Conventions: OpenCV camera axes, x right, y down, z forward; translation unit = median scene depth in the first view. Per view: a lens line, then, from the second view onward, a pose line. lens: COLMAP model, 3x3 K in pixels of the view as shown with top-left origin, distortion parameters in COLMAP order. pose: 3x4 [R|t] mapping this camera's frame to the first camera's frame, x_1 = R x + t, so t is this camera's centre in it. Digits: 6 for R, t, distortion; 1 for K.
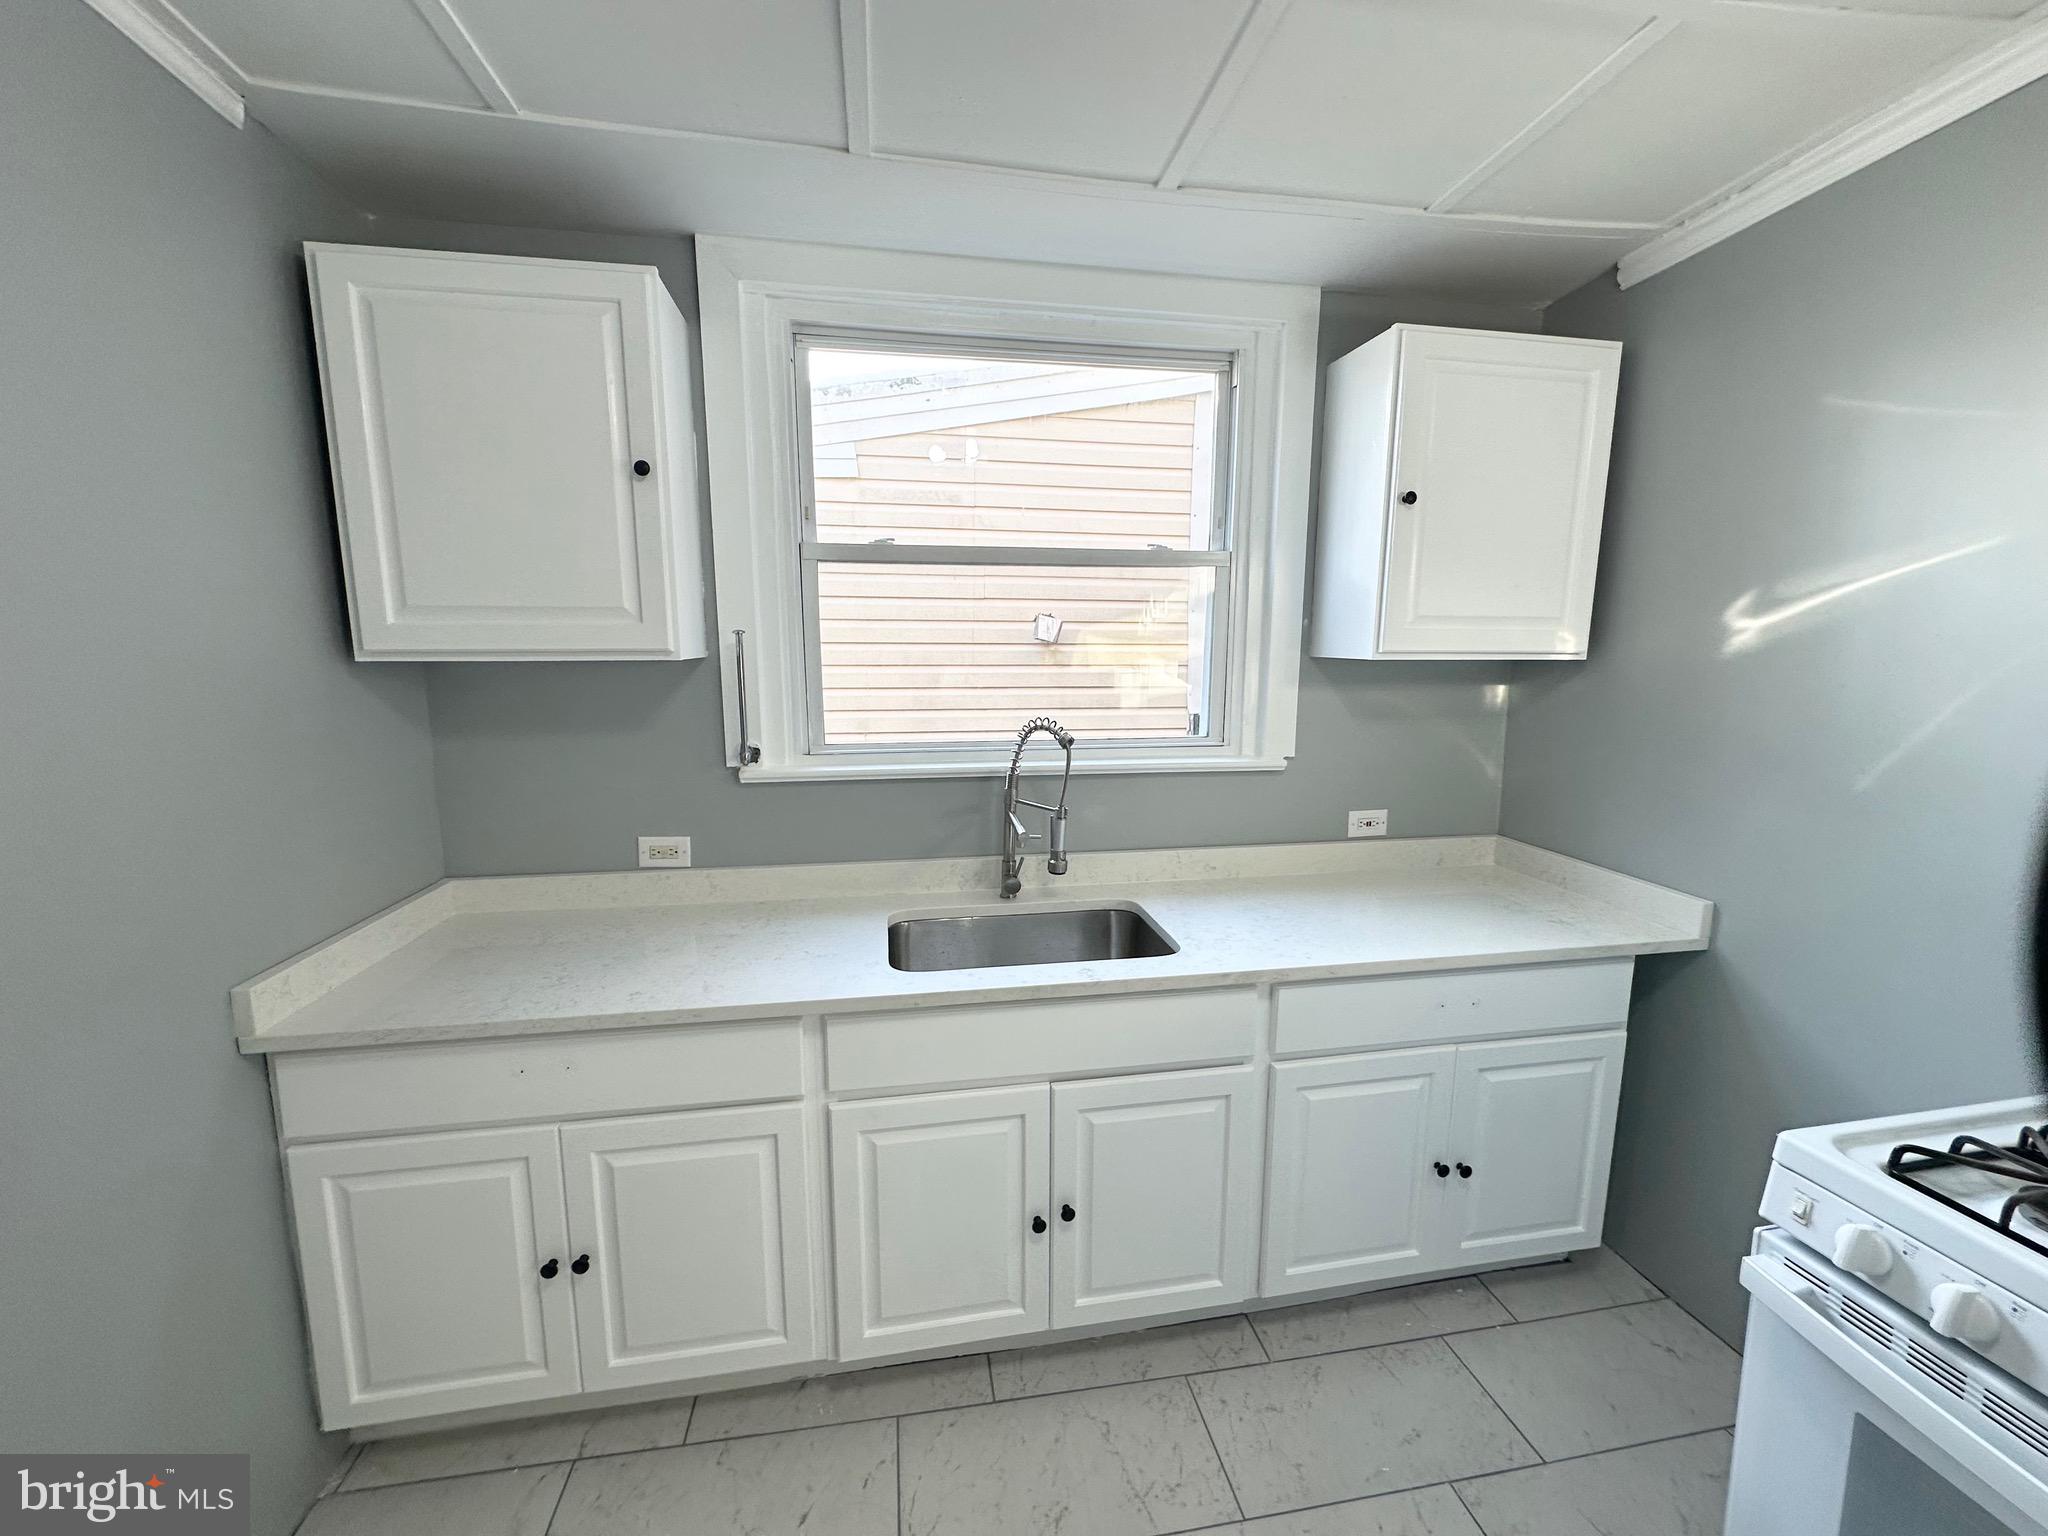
lens RADIAL K [[816.2, 0, 1023.6], [0, 816.2, 769.8], [0, 0, 1]] dist [-0.005568, 0.001509]
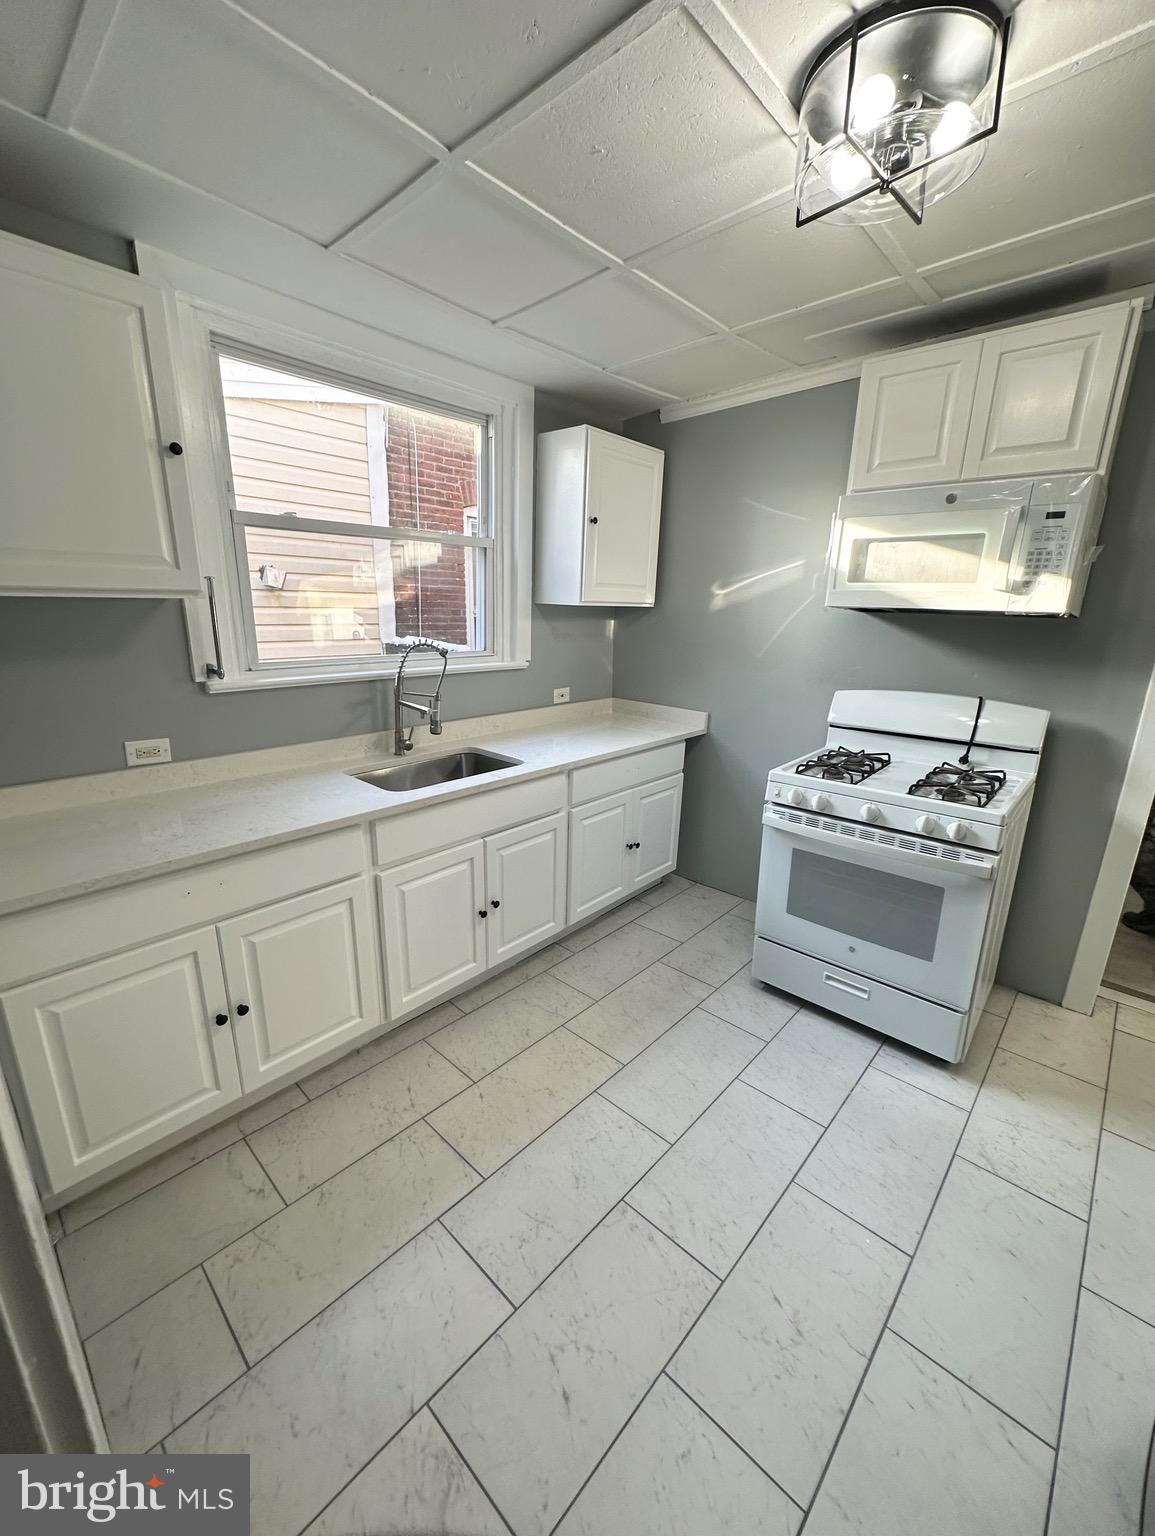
lens RADIAL K [[614.5, 0, 575.6], [0, 614.5, 774.7], [0, 0, 1]] dist [-0.003828, -0.000473]
pose [[0.792683, -0.148566, 0.591254, -0.517736], [0.068130, 0.985364, 0.156255, 0.033334], [-0.605814, -0.083579, 0.791204, -0.186659]]
